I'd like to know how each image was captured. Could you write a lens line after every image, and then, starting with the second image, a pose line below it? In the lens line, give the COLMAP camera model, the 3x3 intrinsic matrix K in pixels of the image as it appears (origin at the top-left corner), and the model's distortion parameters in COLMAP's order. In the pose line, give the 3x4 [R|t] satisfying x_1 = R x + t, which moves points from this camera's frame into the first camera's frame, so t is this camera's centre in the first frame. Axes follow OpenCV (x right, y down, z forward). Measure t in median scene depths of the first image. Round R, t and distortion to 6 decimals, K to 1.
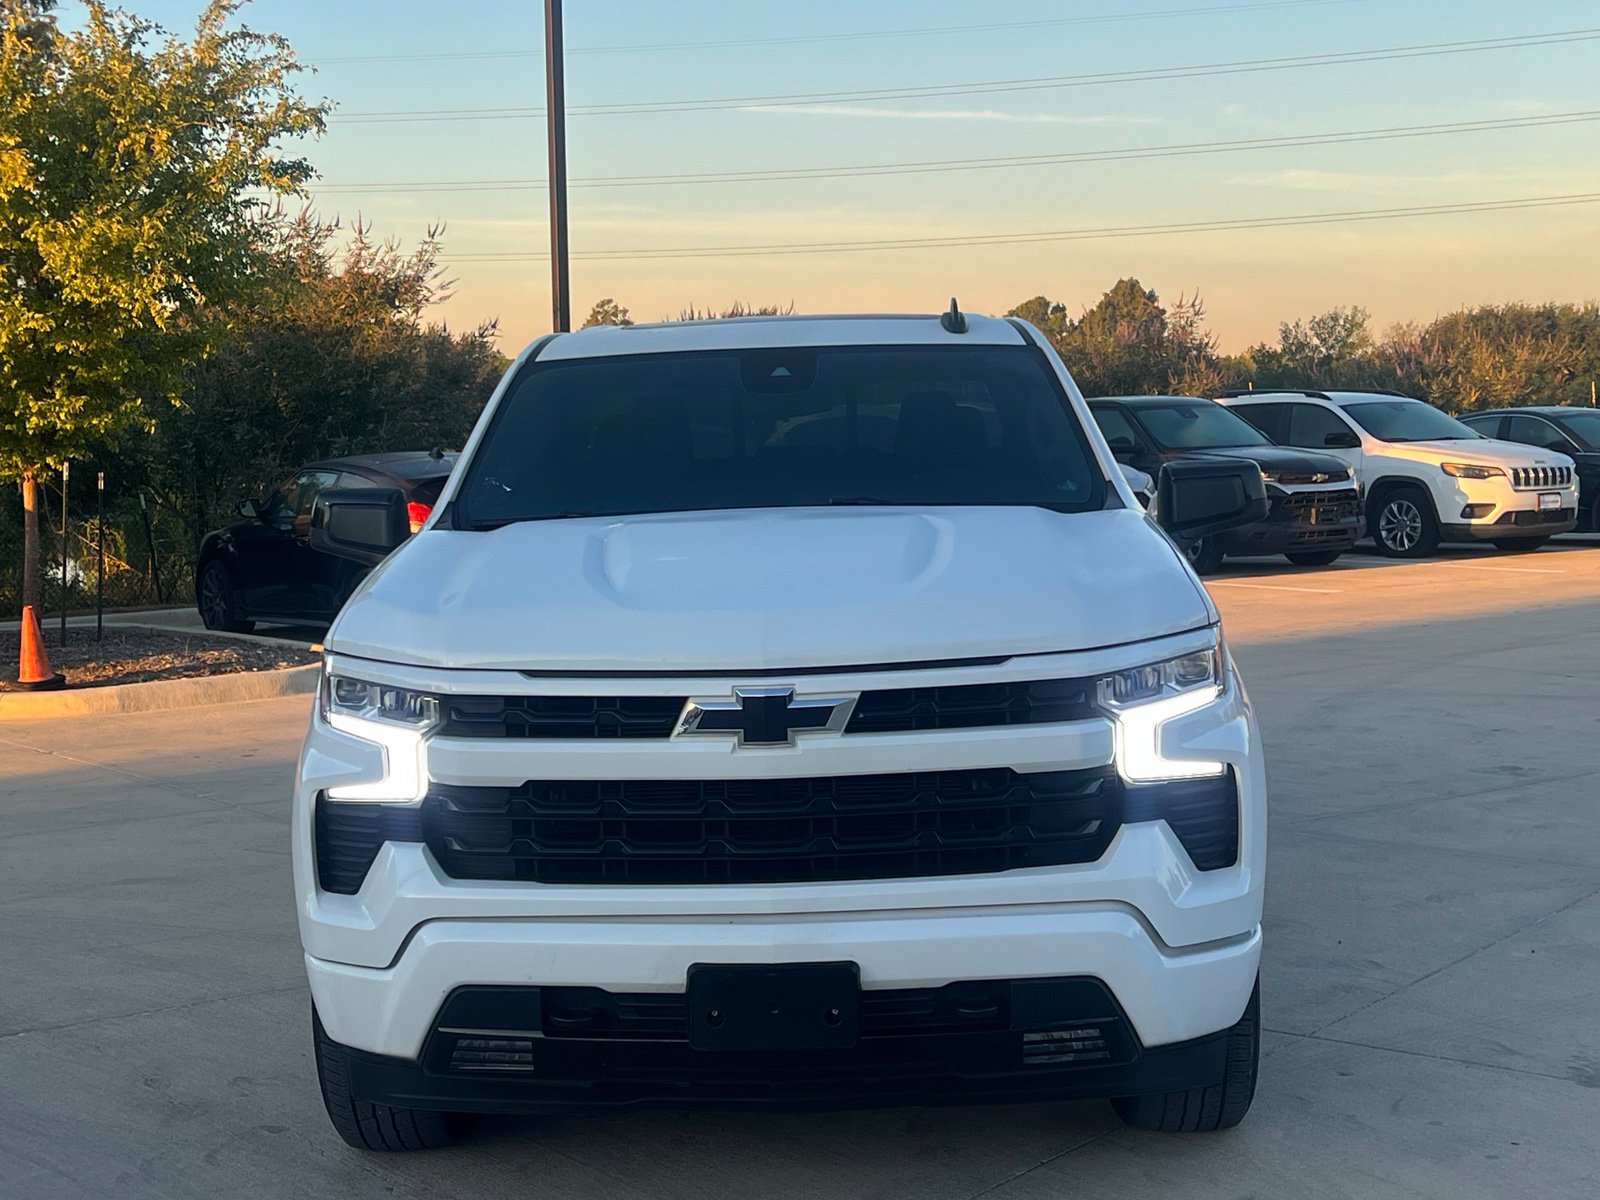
lens RADIAL K [[2450.1, 0, 754.8], [0, 2450.1, 610.4], [0, 0, 1]] dist [0.120417, 0.000000]
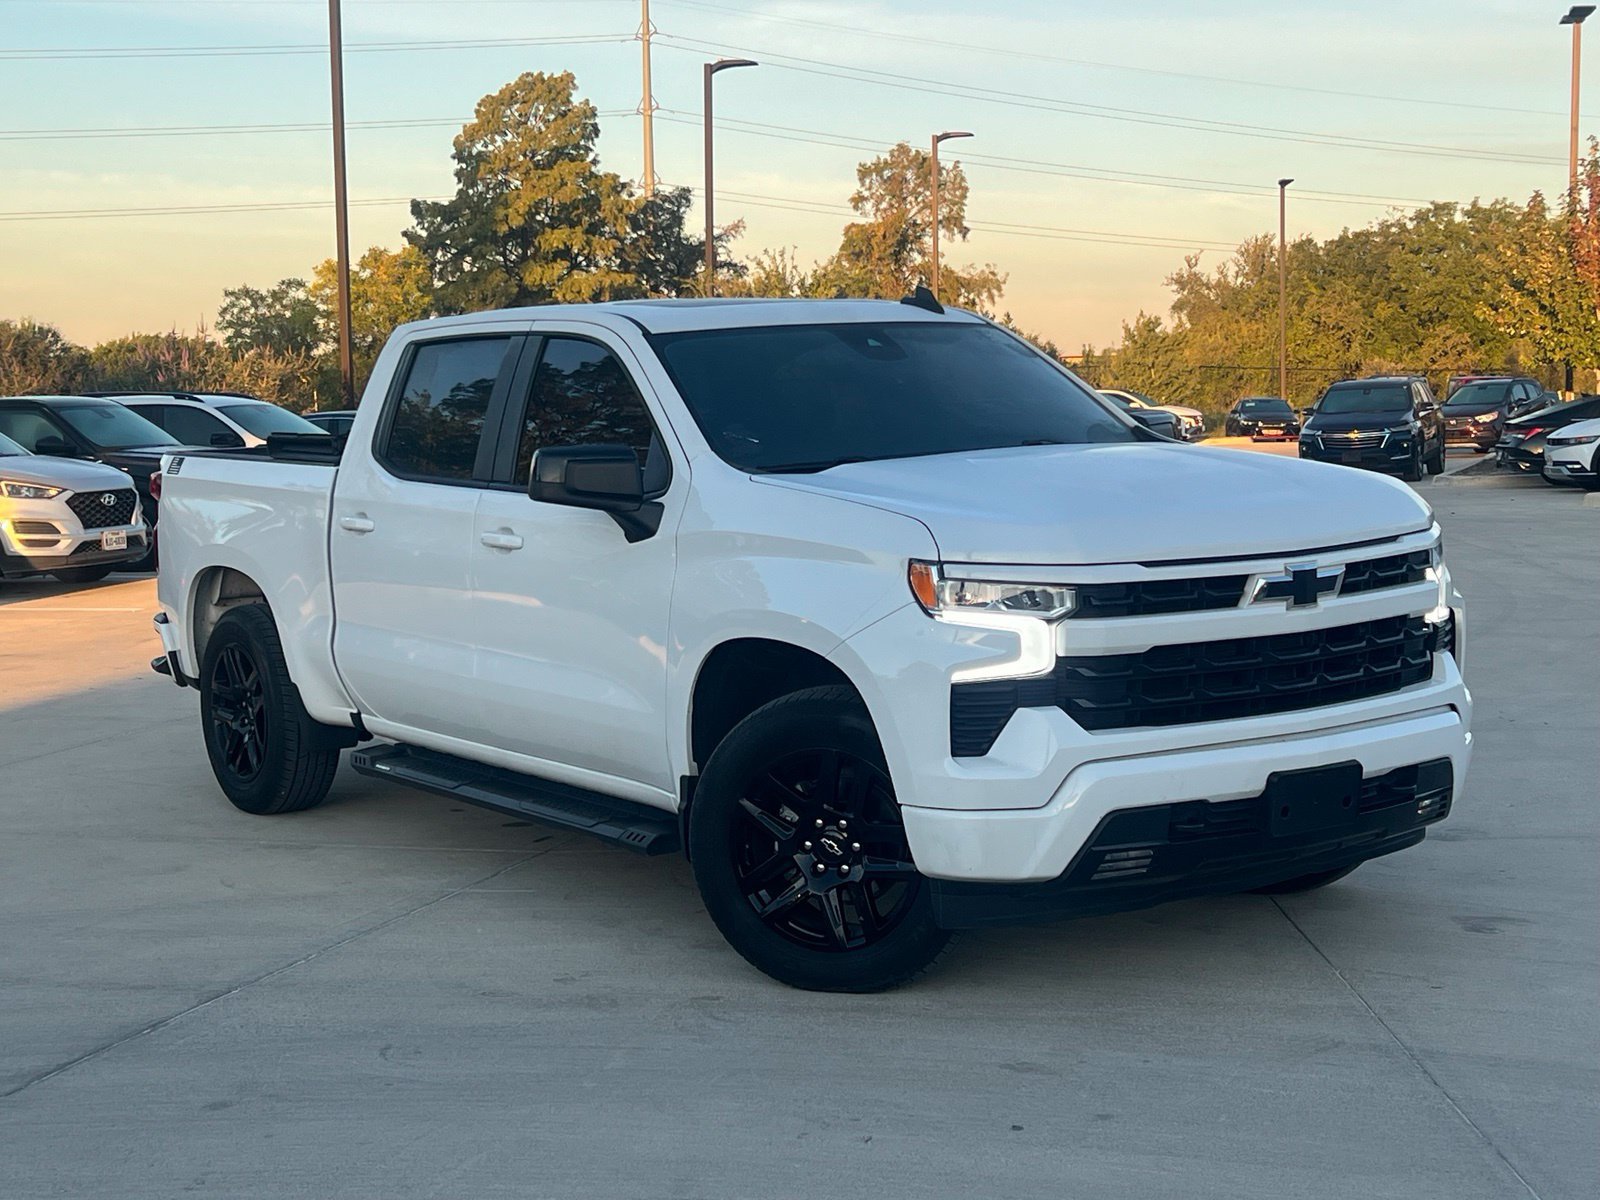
lens RADIAL K [[2450.1, 0, 791.7], [0, 2450.1, 622.2], [0, 0, 1]] dist [0.120417, 0.000000]
pose [[0.810061, -0.053886, 0.583864, -0.852564], [0.055049, 0.998359, 0.015764, 0.022454], [-0.583756, 0.019372, 0.811698, 0.056661]]
